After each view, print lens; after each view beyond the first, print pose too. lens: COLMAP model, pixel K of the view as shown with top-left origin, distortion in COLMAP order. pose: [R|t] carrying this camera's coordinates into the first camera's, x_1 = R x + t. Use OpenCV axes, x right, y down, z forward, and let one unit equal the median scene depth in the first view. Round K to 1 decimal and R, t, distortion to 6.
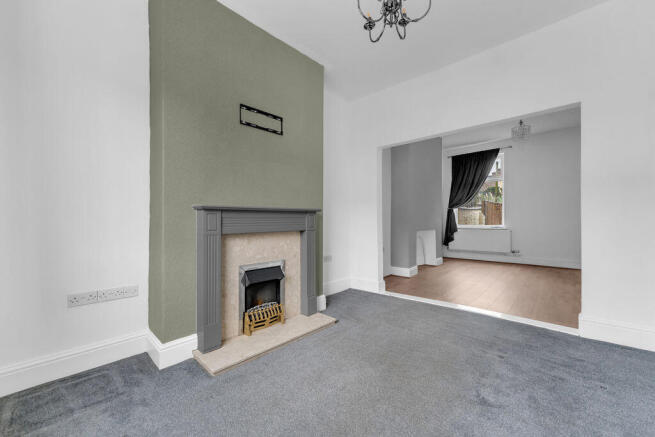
lens RADIAL K [[265.9, 0, 326.4], [0, 265.9, 224.3], [0, 0, 1]] dist [0.000679, 0.000329]
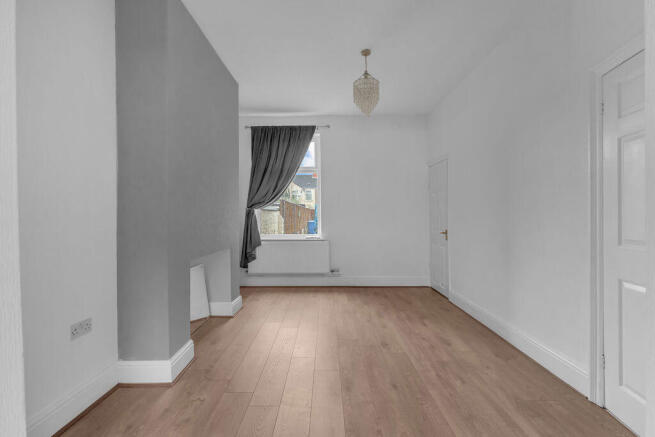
lens RADIAL K [[294.5, 0, 332.6], [0, 294.5, 219.6], [0, 0, 1]] dist [0.002292, -0.000367]
pose [[0.728096, 0.001377, 0.685473, 0.136421], [0.009306, 0.999886, -0.011894, -0.024560], [-0.685412, 0.015039, 0.728000, 0.374889]]
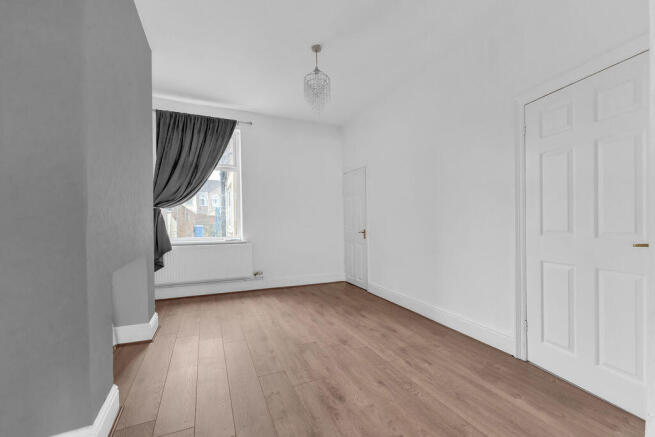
lens RADIAL K [[265.9, 0, 328.2], [0, 265.9, 225.4], [0, 0, 1]] dist [0.000679, 0.000329]
pose [[0.392175, -0.002116, 0.919888, 0.119790], [0.016742, 0.999848, -0.004838, -0.016298], [-0.919738, 0.017298, 0.392150, 0.497633]]
